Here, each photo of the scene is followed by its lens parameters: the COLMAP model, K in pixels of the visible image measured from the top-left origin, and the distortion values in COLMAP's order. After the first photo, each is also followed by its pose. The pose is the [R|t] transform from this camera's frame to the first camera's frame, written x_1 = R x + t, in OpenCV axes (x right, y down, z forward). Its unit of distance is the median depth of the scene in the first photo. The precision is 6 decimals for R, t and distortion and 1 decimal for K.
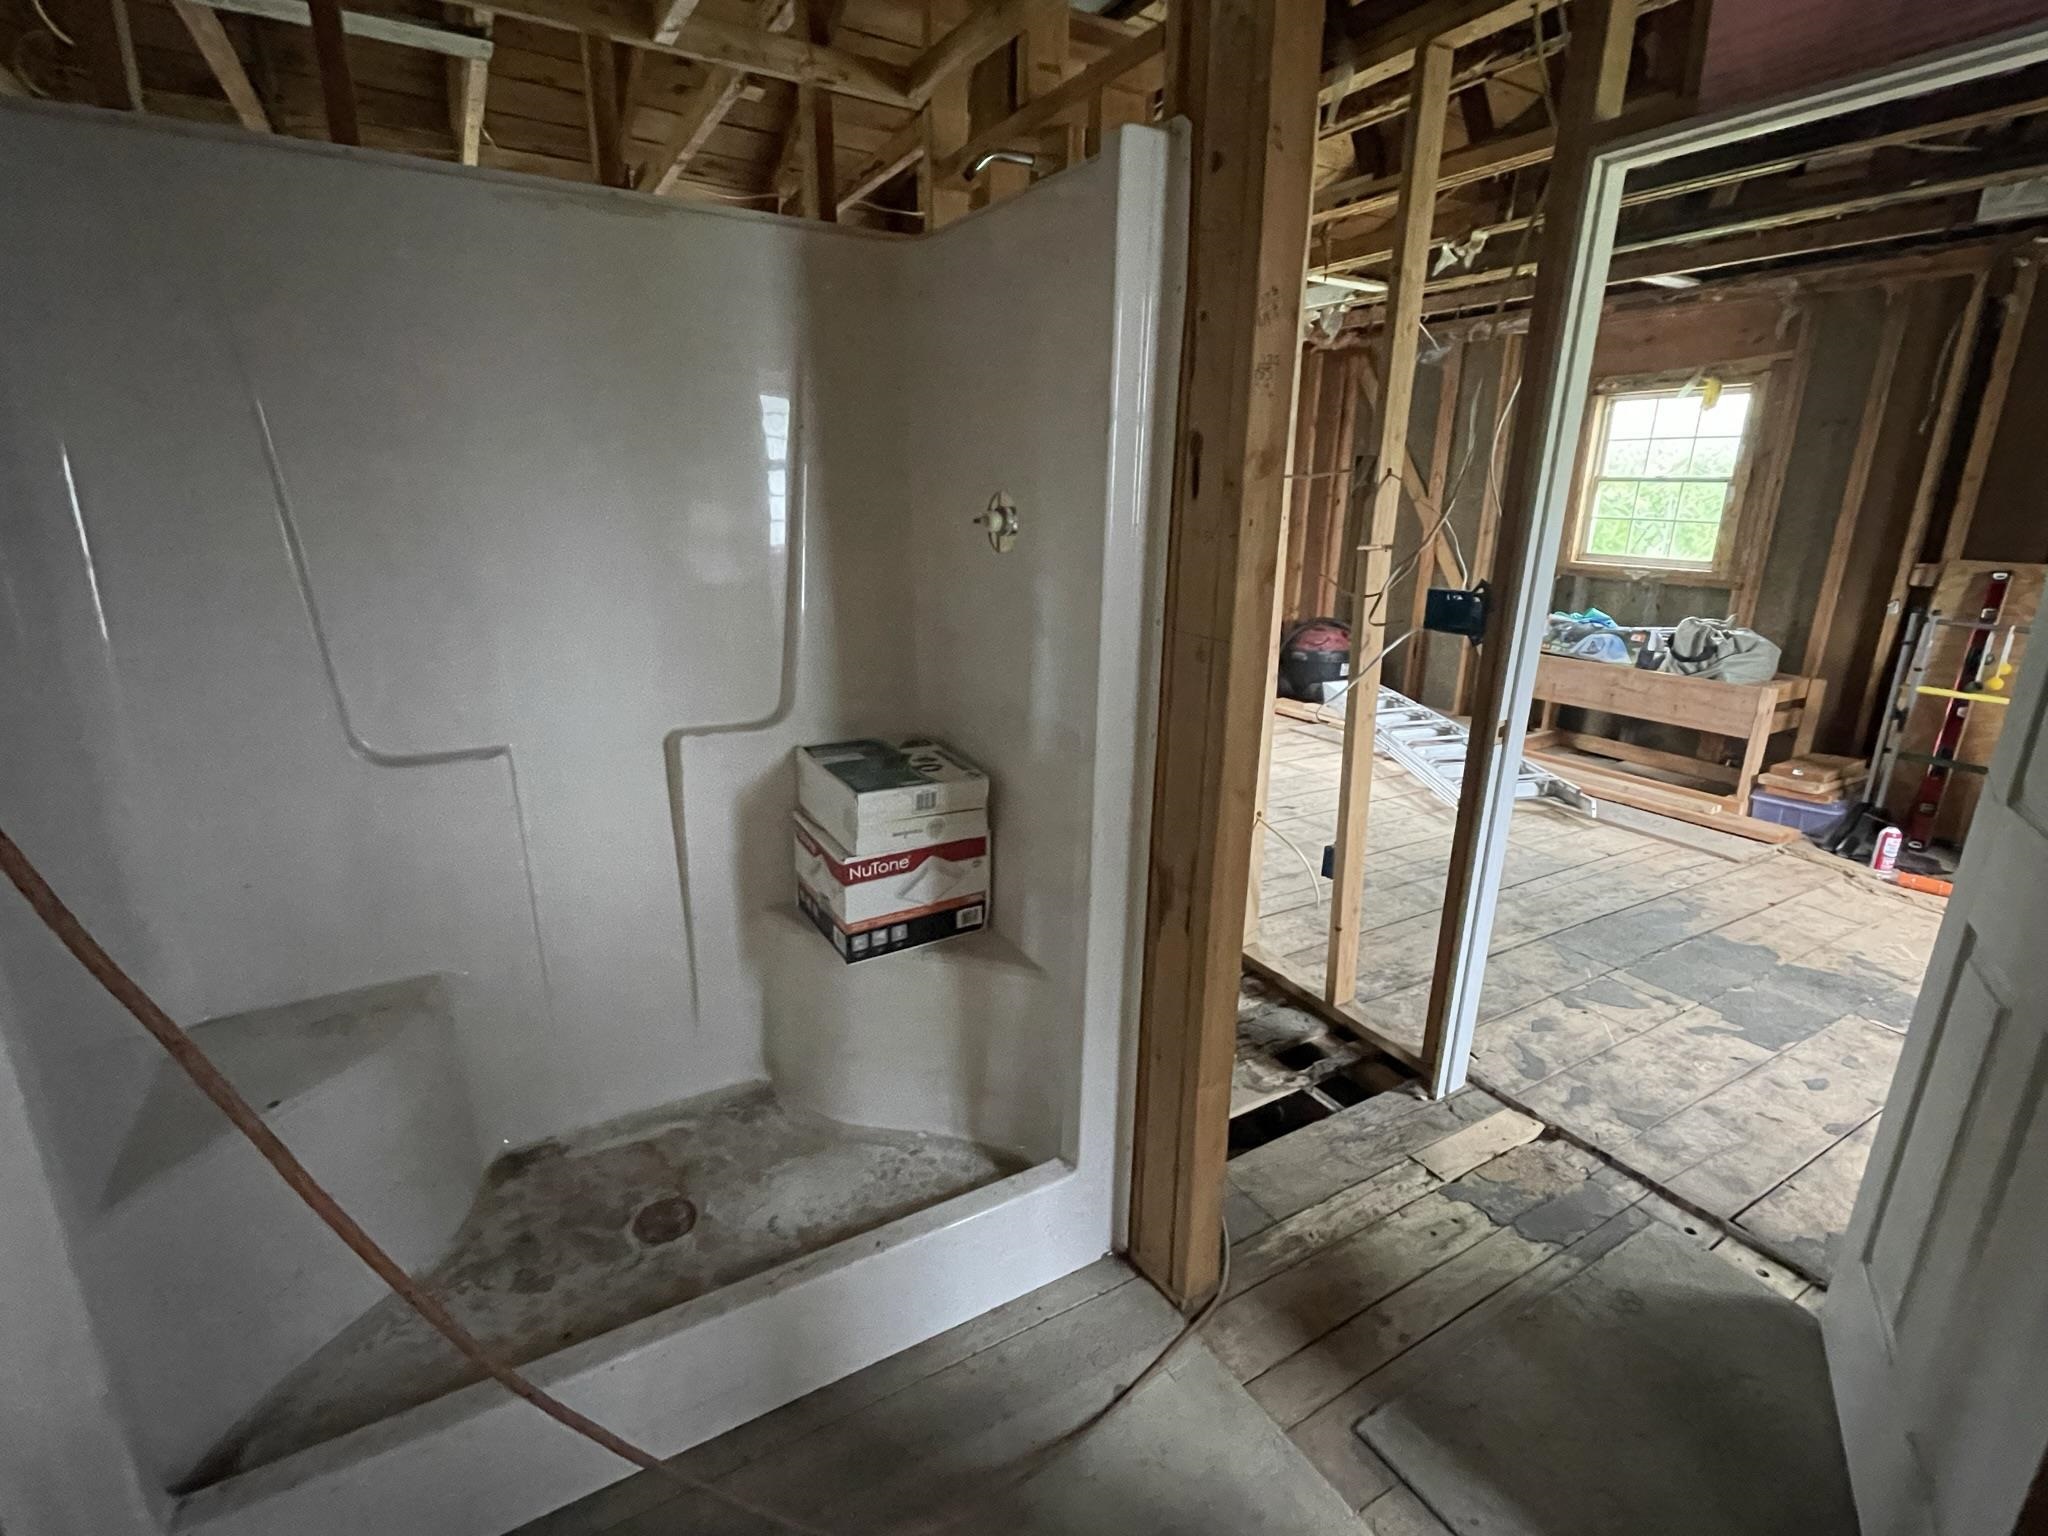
lens RADIAL K [[952.7, 0, 1024.1], [0, 952.7, 768.4], [0, 0, 1]] dist [-0.004927, -0.000900]
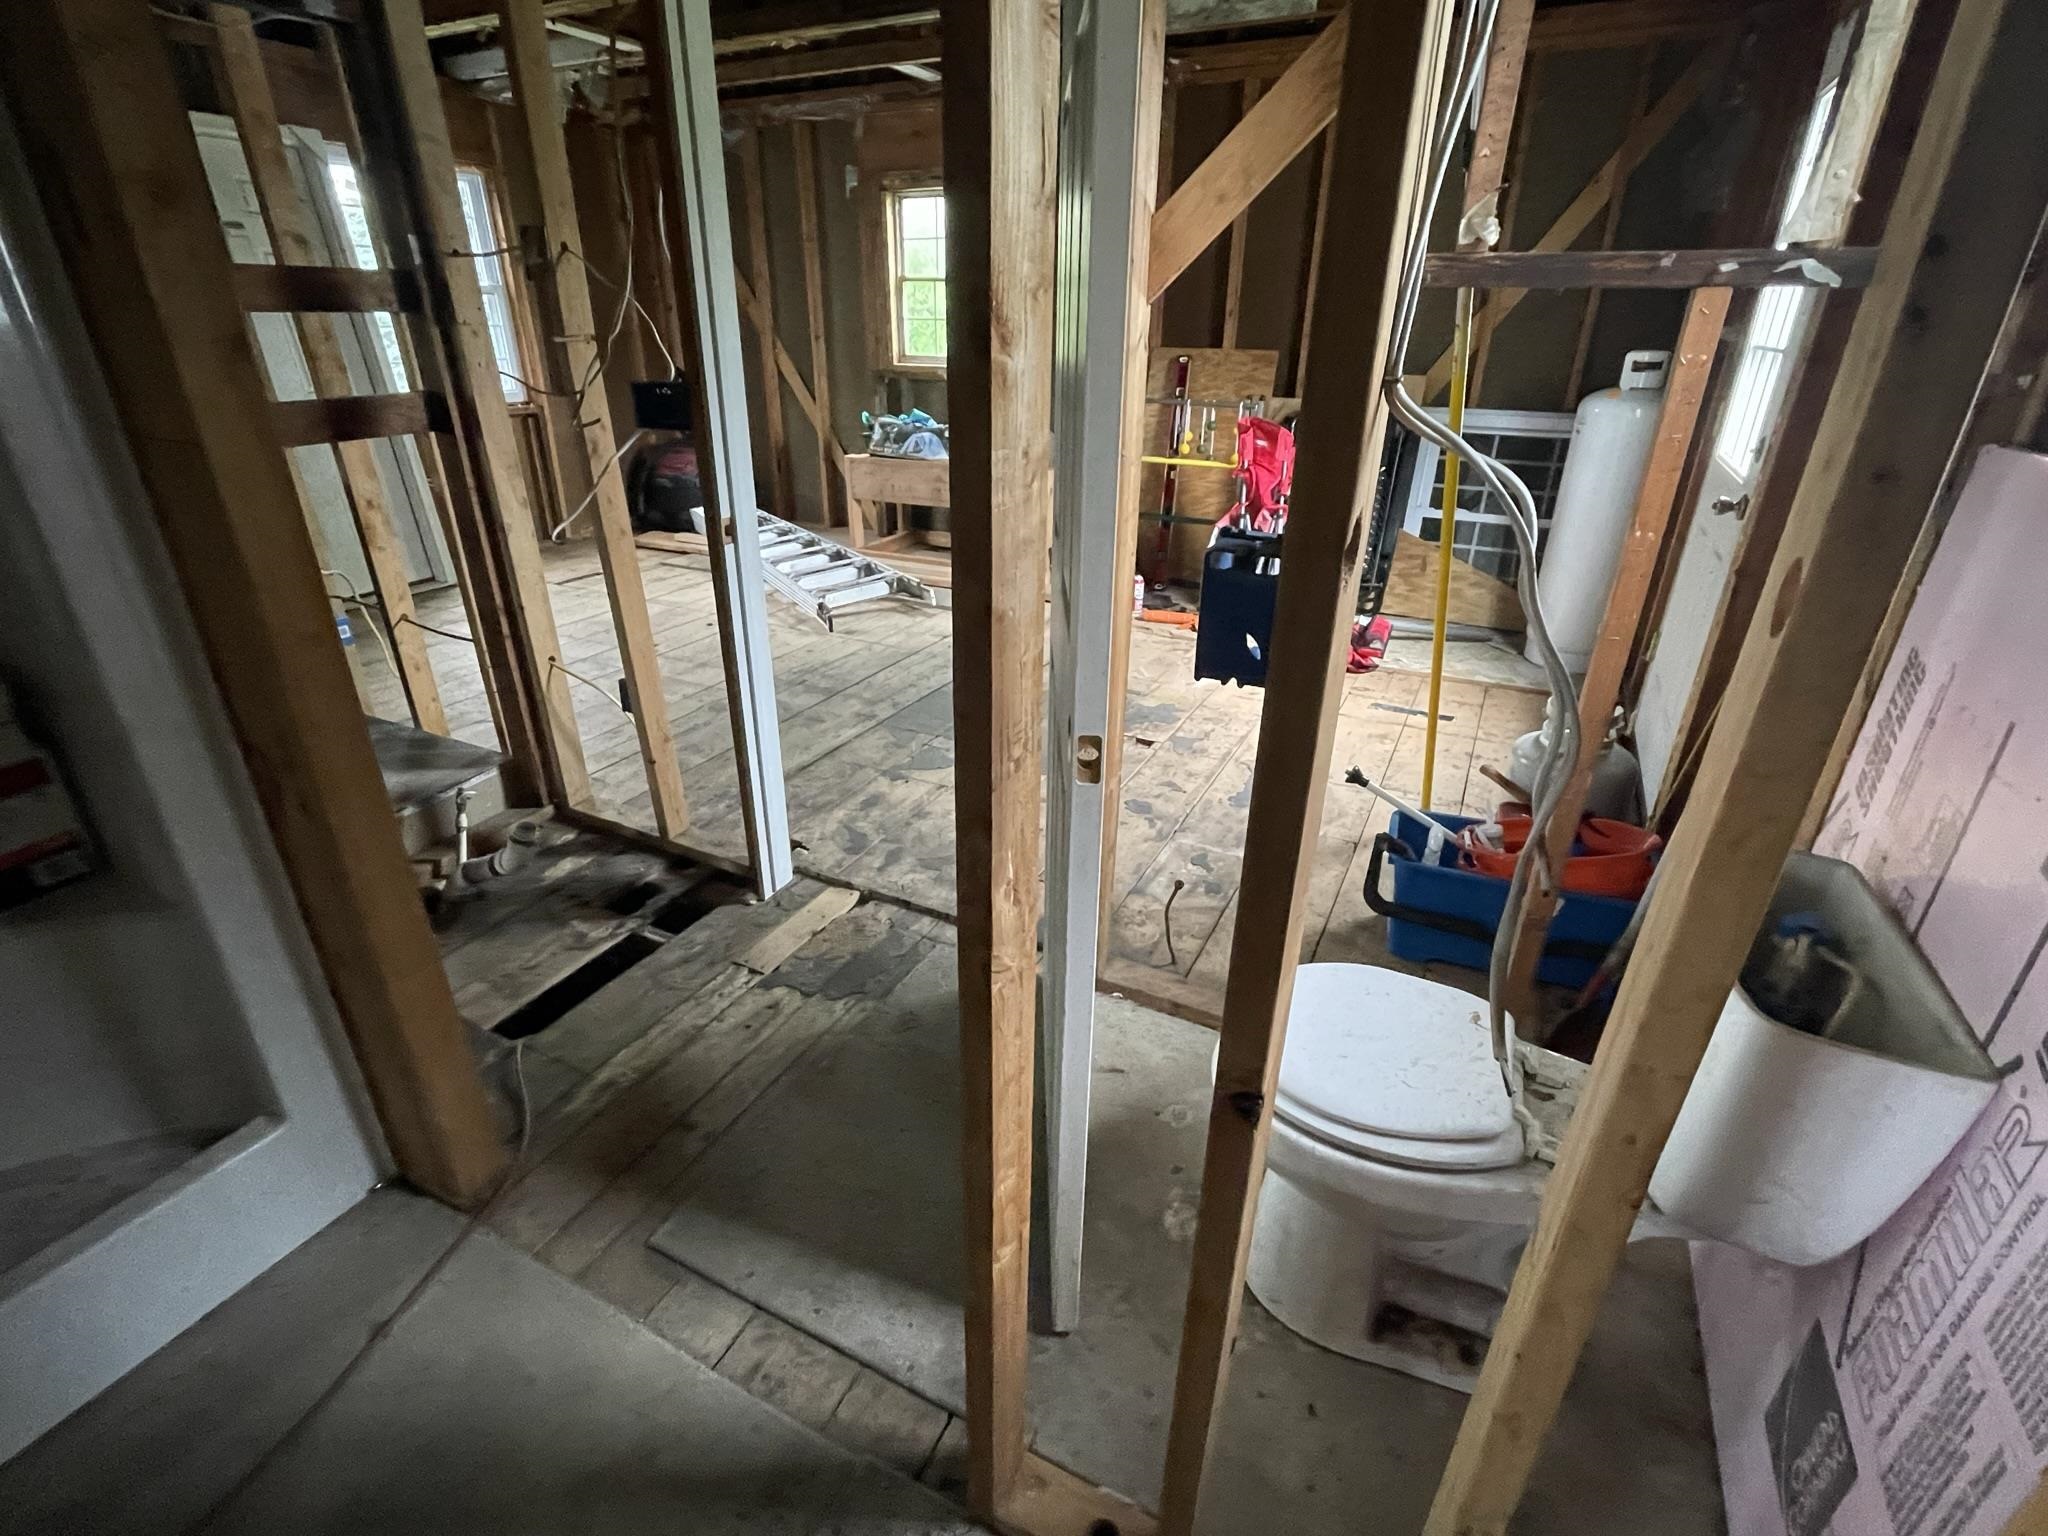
lens RADIAL K [[952.7, 0, 1025.0], [0, 952.7, 764.7], [0, 0, 1]] dist [-0.004927, -0.000900]
pose [[0.840503, -0.239231, 0.486130, 0.180018], [0.156184, 0.966133, 0.205410, 0.033055], [-0.518807, -0.096722, 0.849402, -0.011411]]
